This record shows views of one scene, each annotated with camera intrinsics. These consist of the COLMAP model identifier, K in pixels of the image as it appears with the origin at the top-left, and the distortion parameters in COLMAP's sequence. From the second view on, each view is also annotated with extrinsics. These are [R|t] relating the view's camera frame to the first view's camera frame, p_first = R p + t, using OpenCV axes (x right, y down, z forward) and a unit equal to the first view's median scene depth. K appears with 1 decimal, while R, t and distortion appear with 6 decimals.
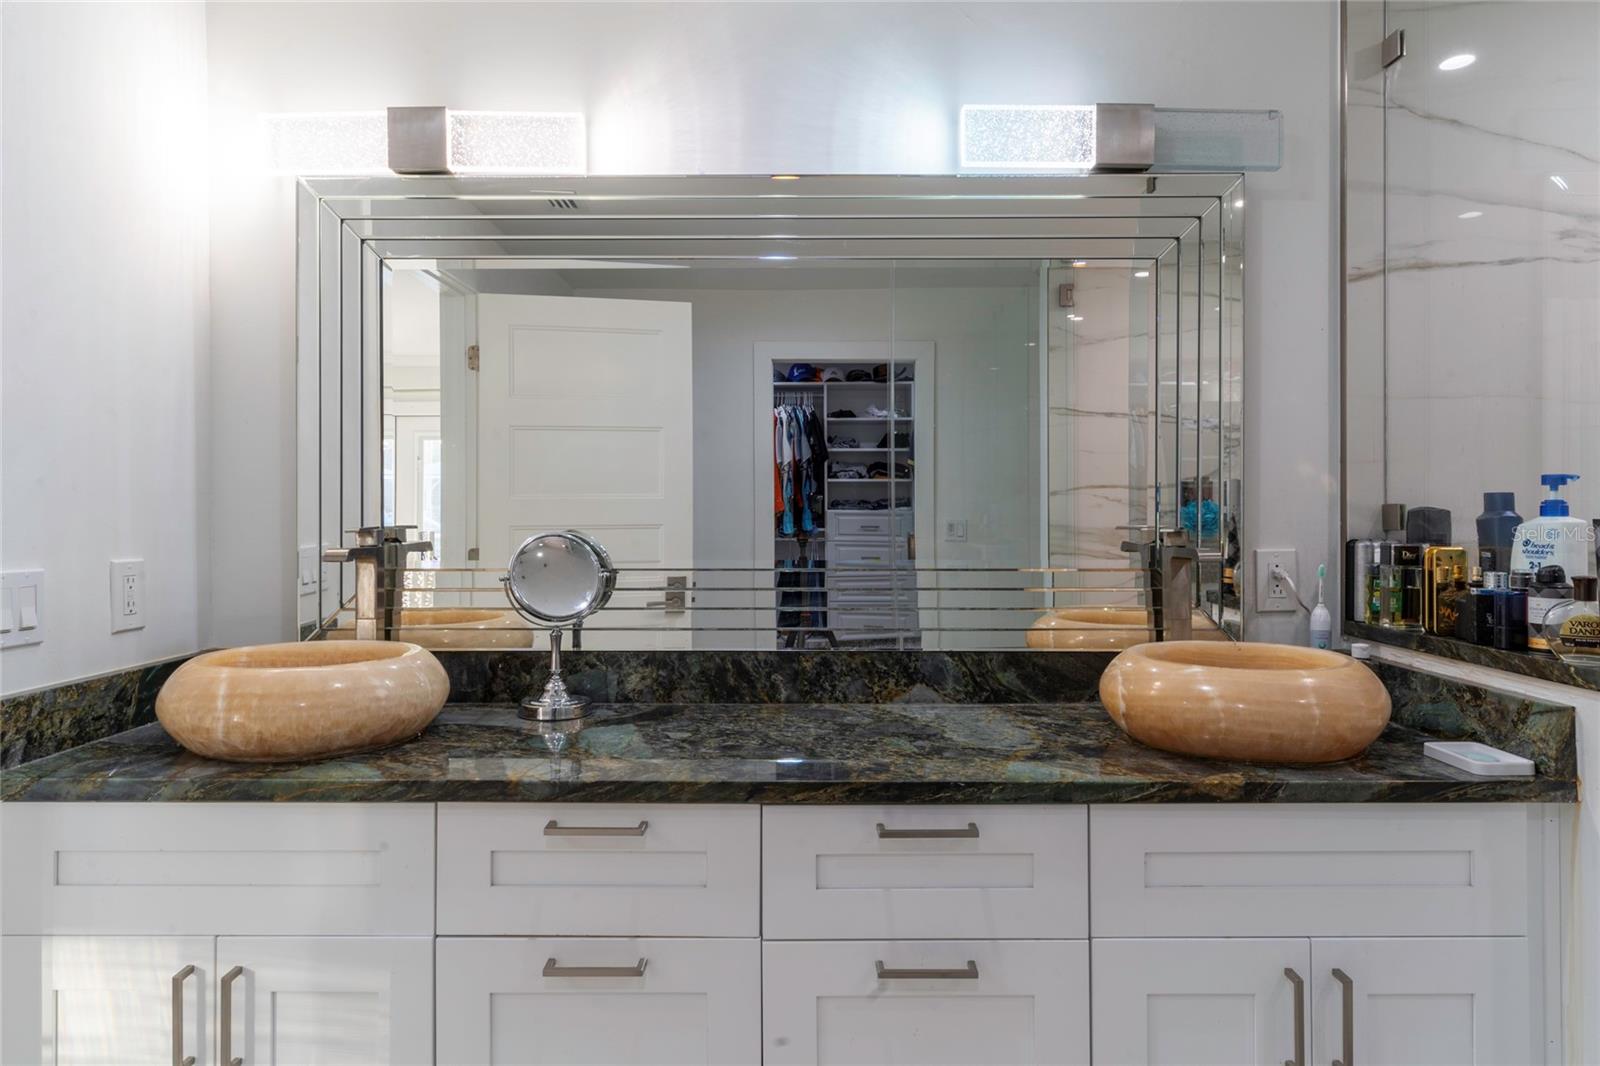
lens RADIAL K [[995.2, 0, 795.3], [0, 995.2, 506.2], [0, 0, 1]] dist [0.016504, -0.000367]
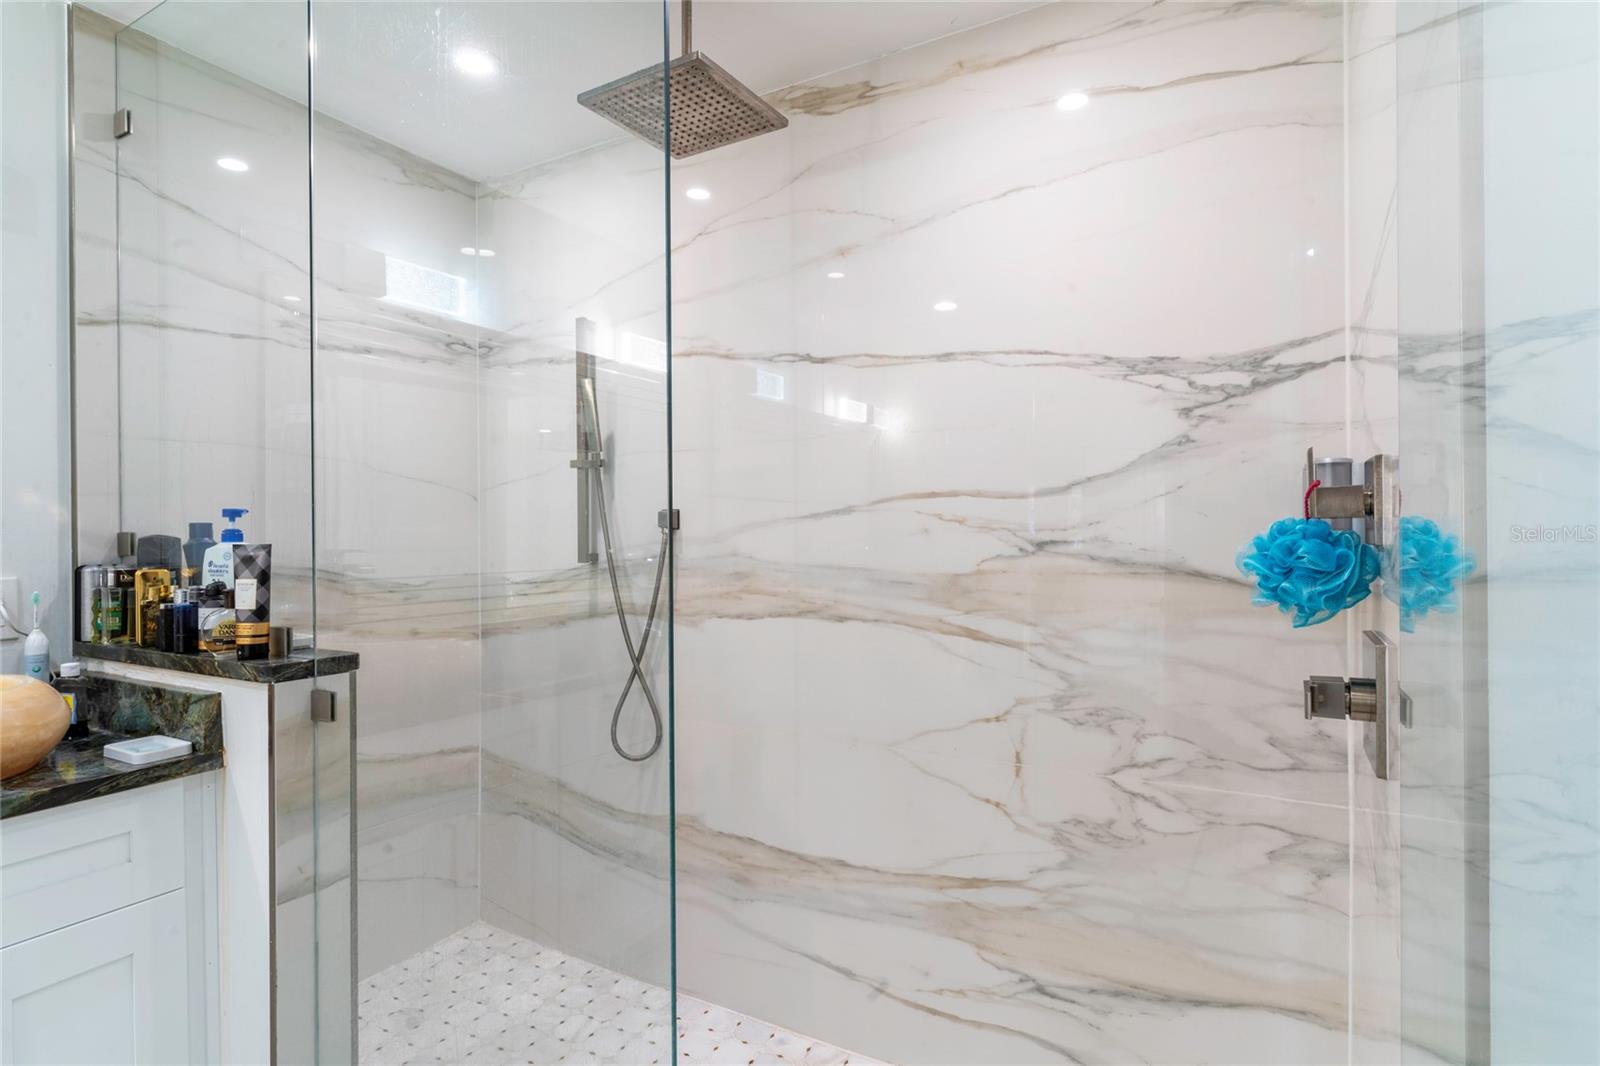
lens RADIAL K [[835.6, 0, 800.0], [0, 835.6, 533.0], [0, 0, 1]] dist [-0.002379, 0.000693]
pose [[0.493328, -0.004826, 0.869830, 0.172716], [0.003877, 0.999987, 0.003350, -0.001780], [-0.869835, 0.001720, 0.493340, -0.119479]]
